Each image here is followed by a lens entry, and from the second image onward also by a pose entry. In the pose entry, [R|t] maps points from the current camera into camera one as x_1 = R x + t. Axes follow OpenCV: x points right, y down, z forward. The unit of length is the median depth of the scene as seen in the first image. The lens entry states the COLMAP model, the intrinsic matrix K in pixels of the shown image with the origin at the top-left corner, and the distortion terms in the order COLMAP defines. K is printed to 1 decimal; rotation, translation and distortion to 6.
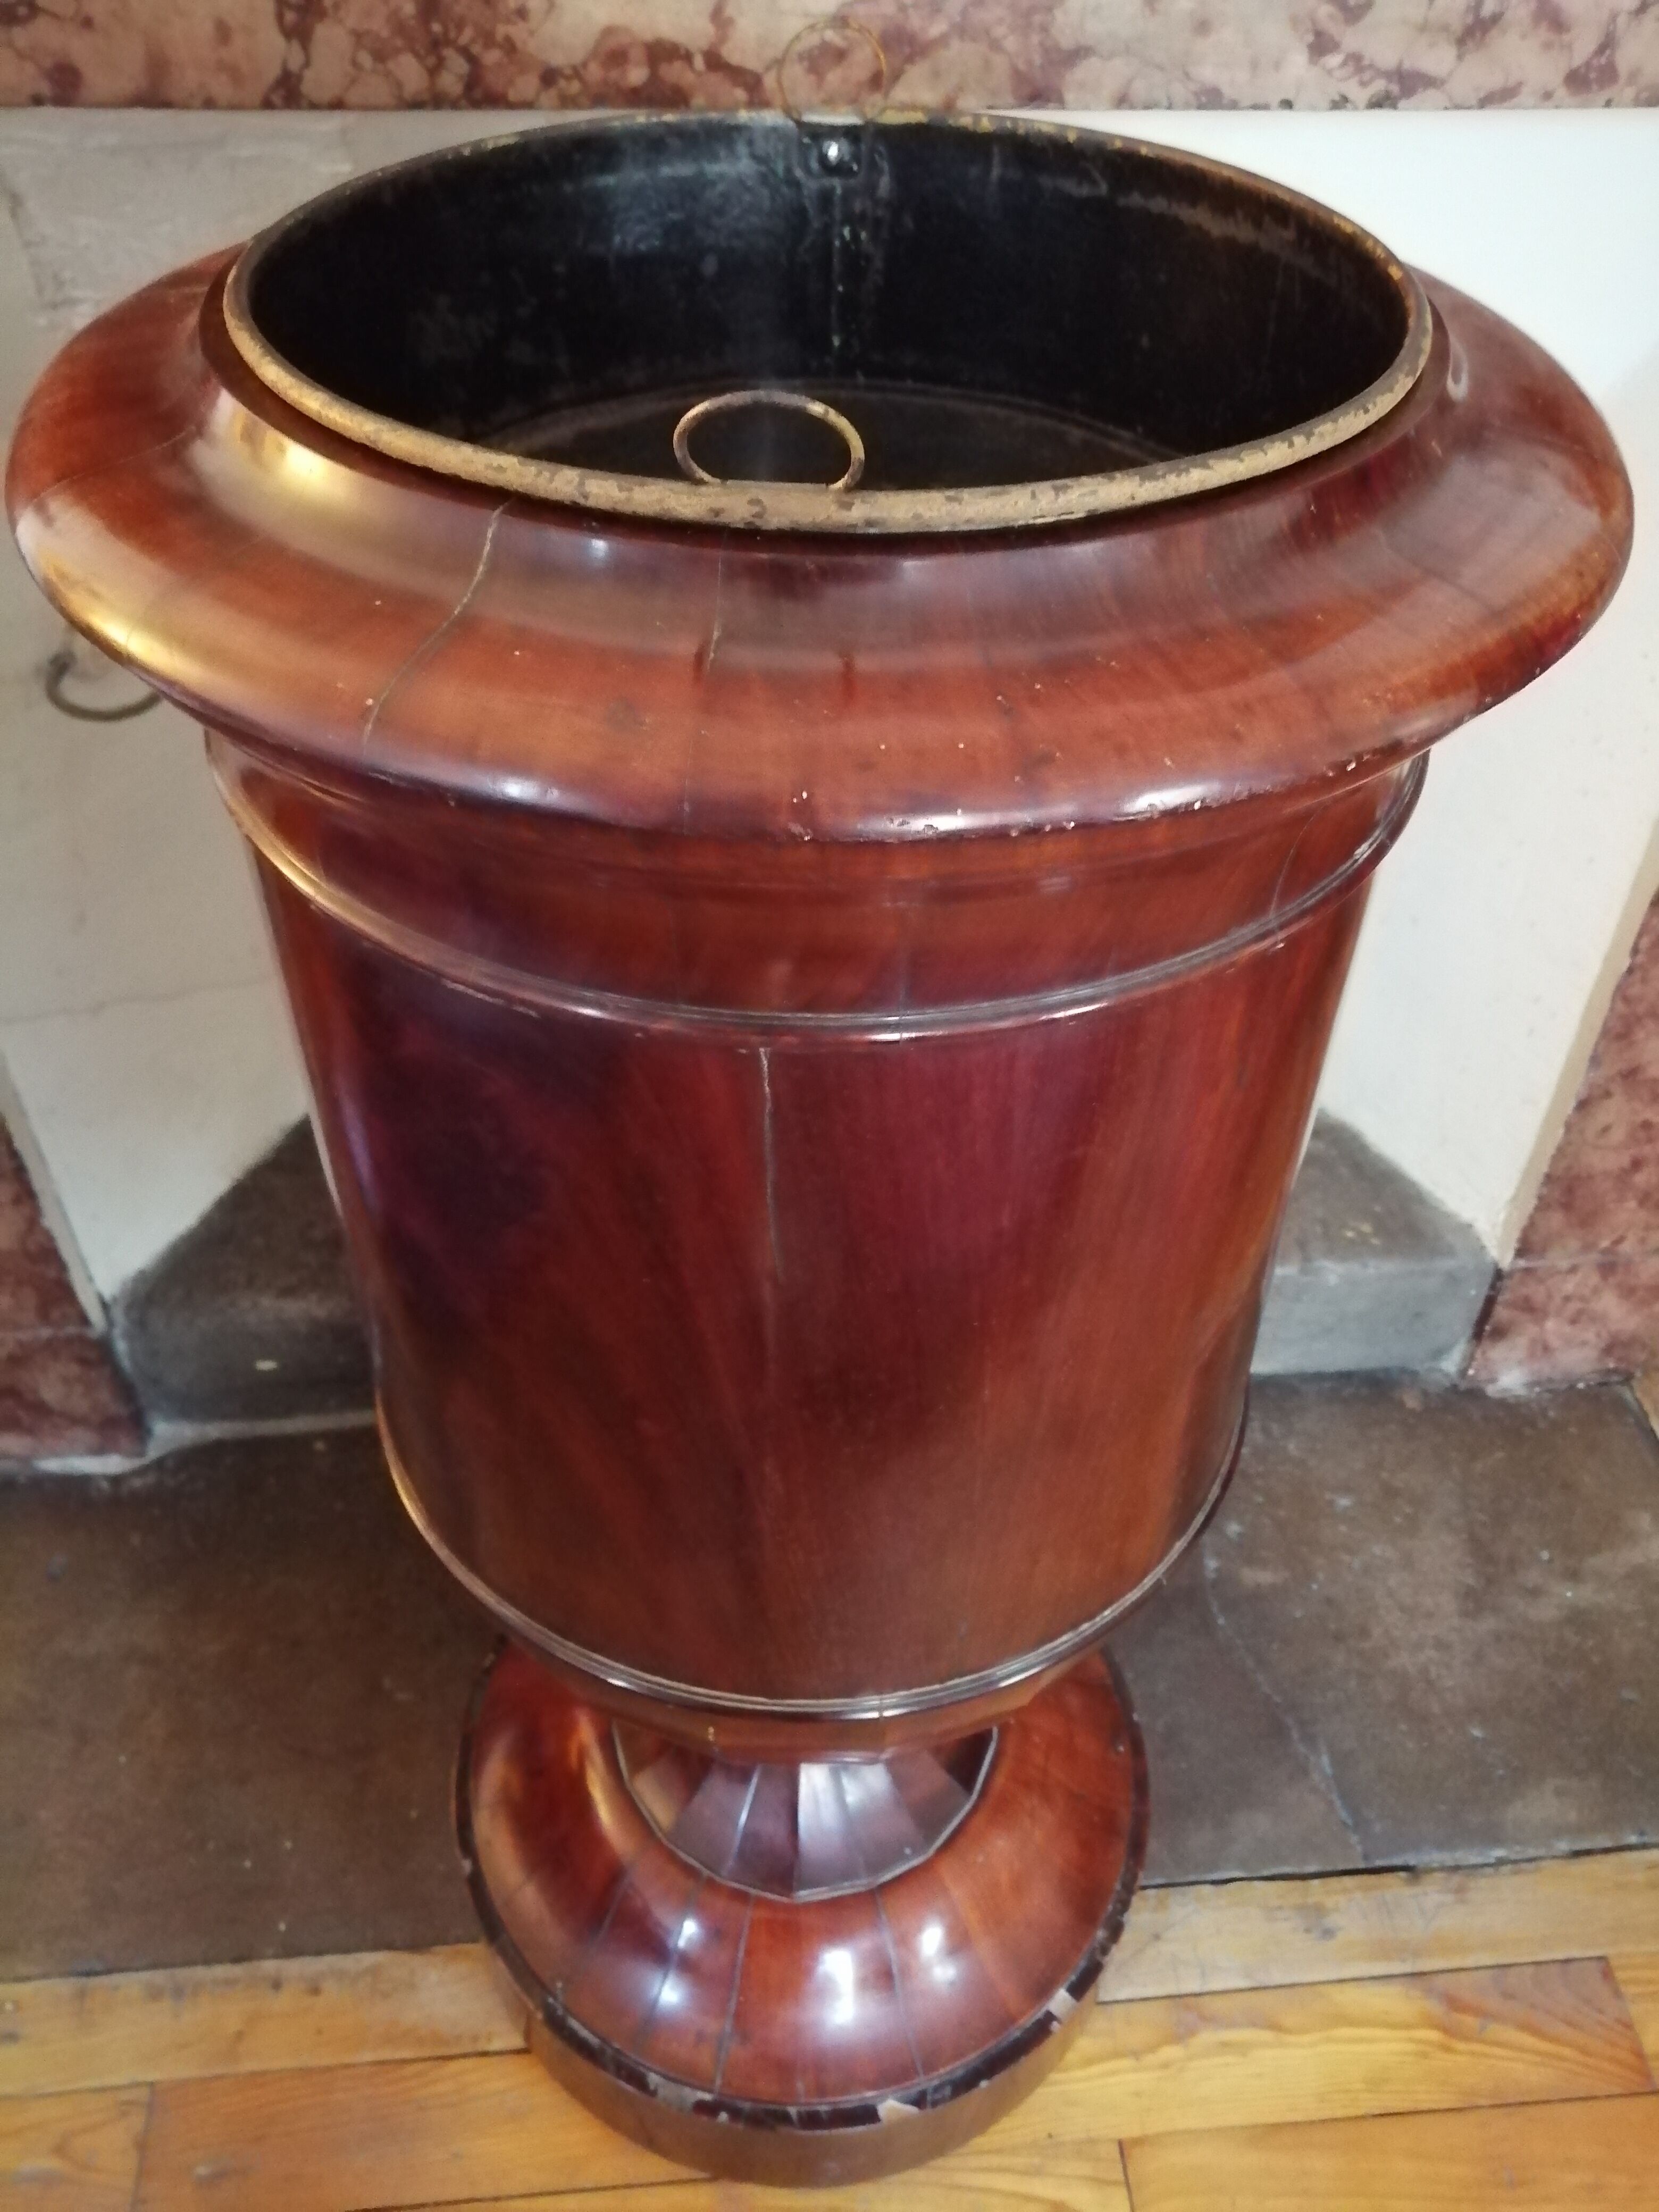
lens RADIAL K [[1800.3, 0, 831.9], [0, 1800.3, 1010.1], [0, 0, 1]] dist [-0.040883, 0.064388]
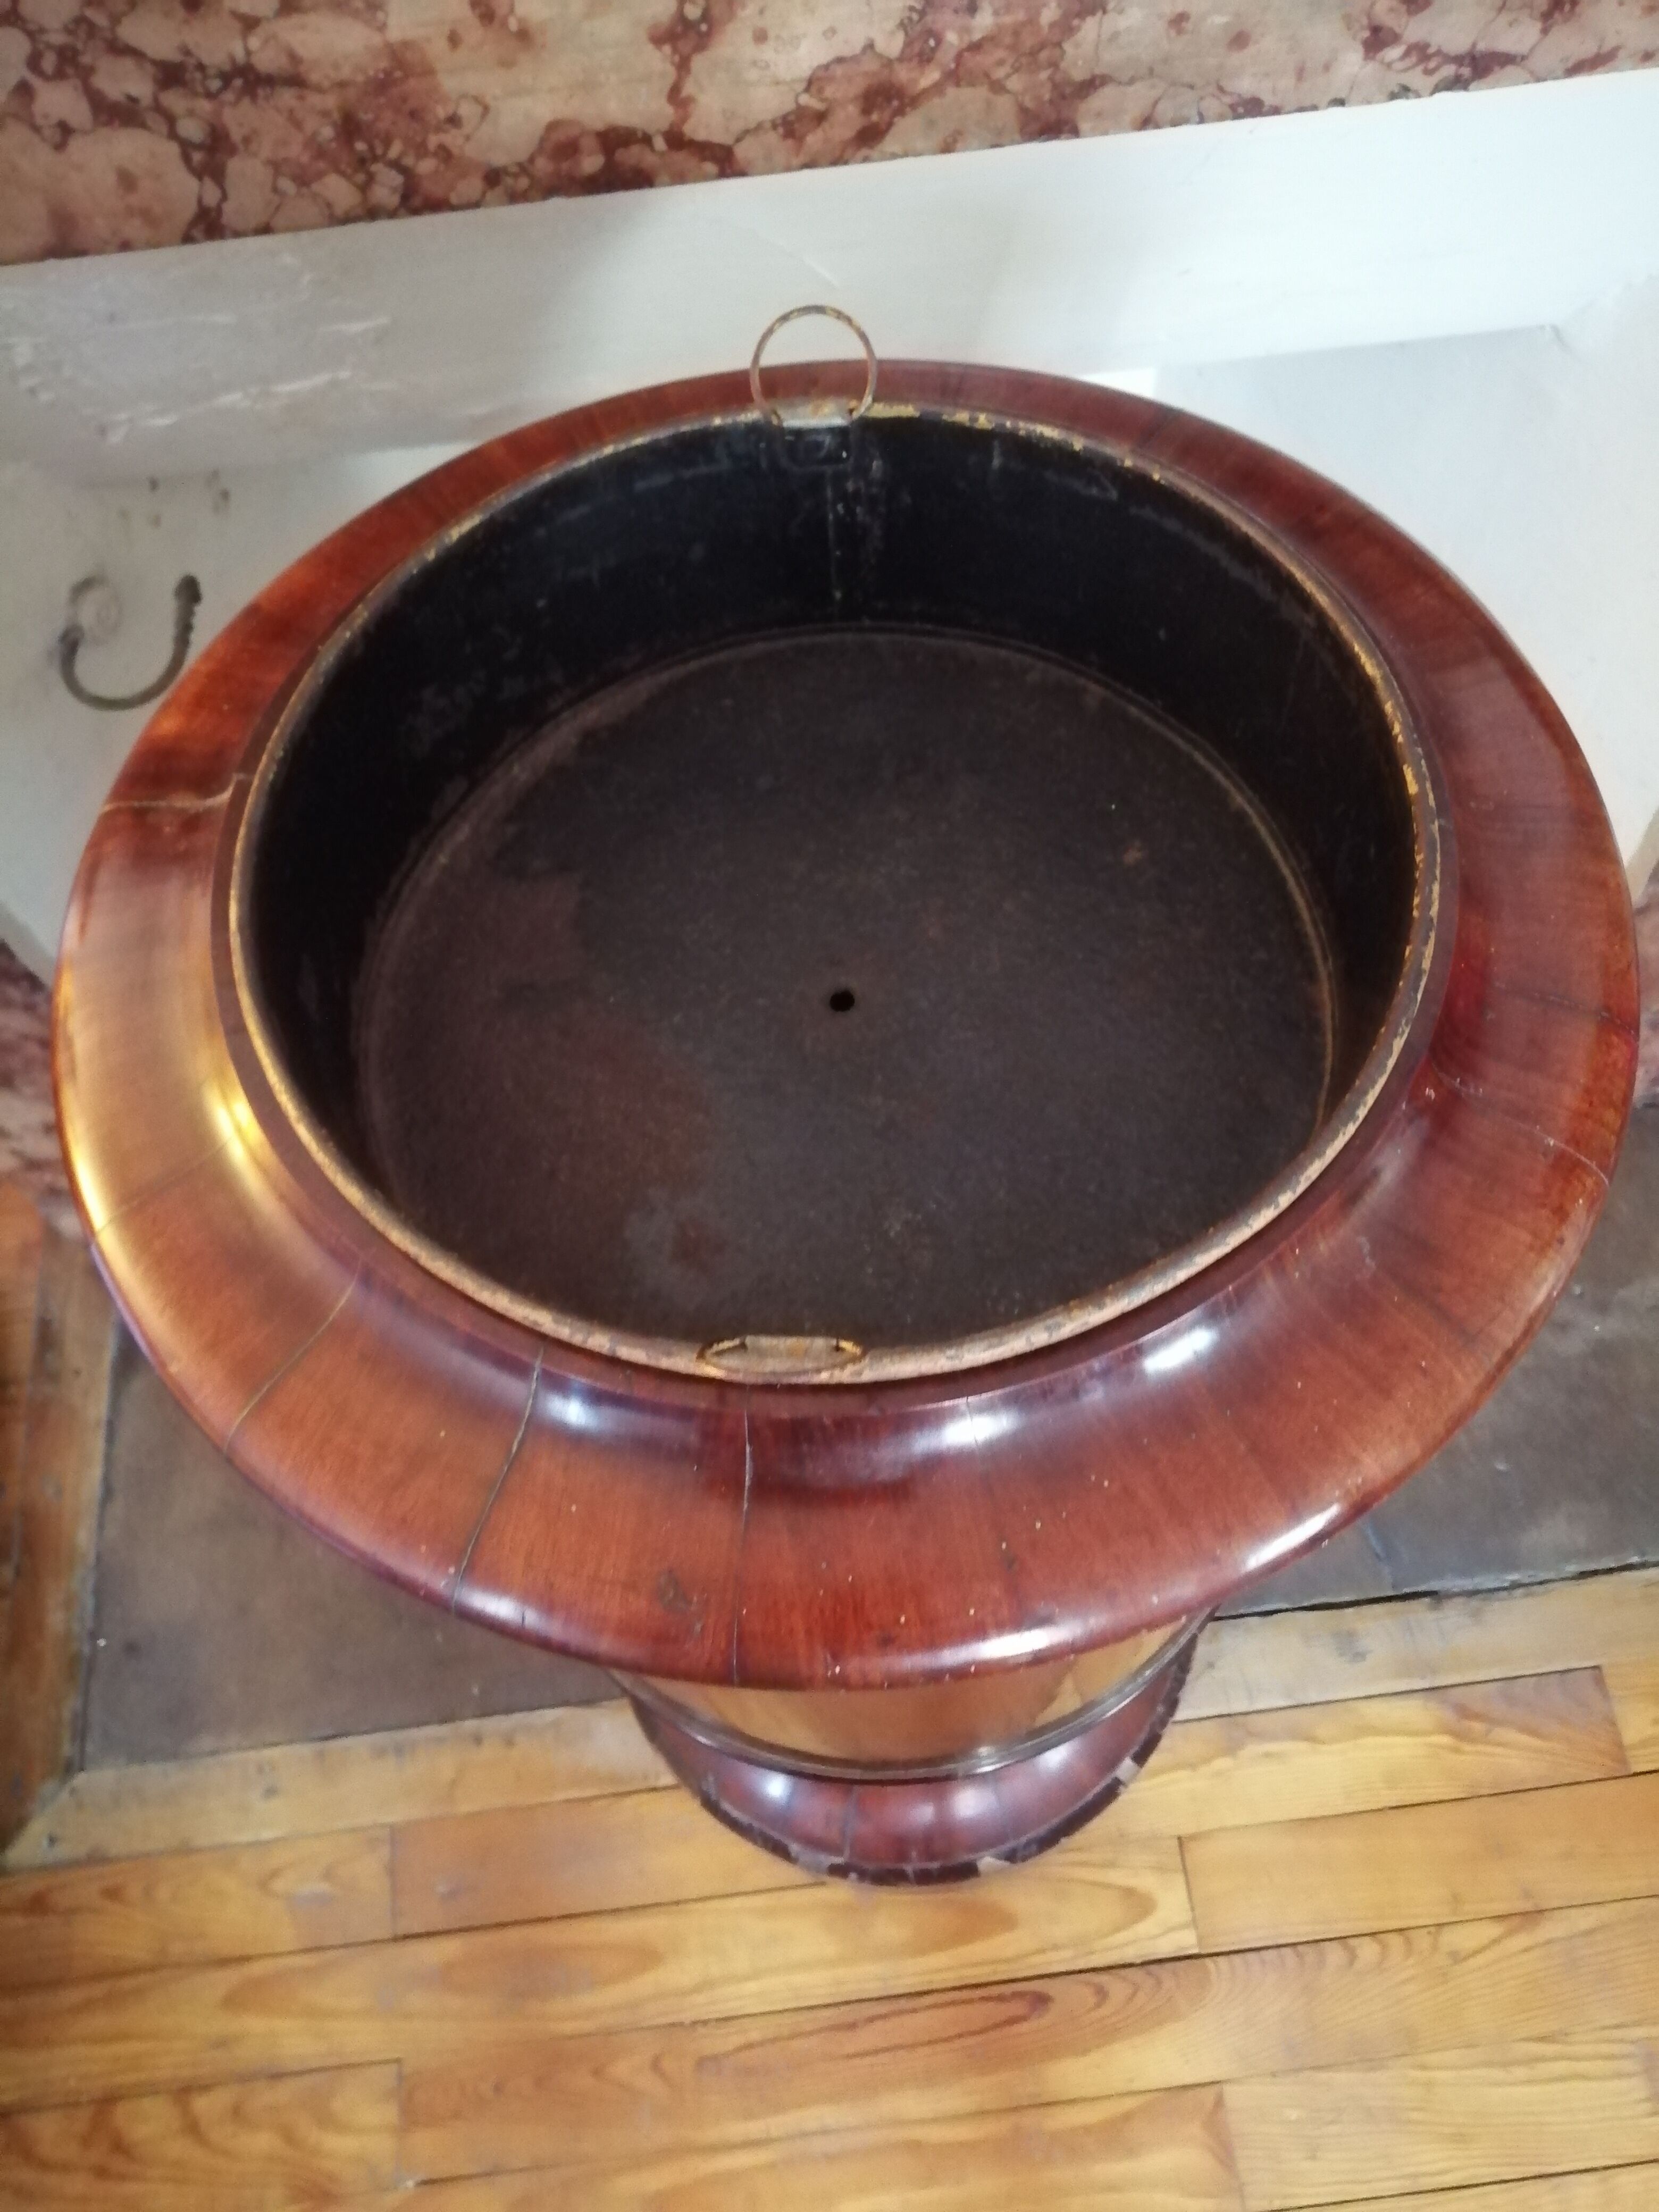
lens RADIAL K [[1764.7, 0, 833.3], [0, 1764.7, 1094.3], [0, 0, 1]] dist [0.066095, -0.112325]
pose [[0.996839, -0.059316, -0.052853, 0.028065], [0.073428, 0.941877, 0.327836, -0.356881], [0.030335, -0.330680, 0.943255, 0.022909]]
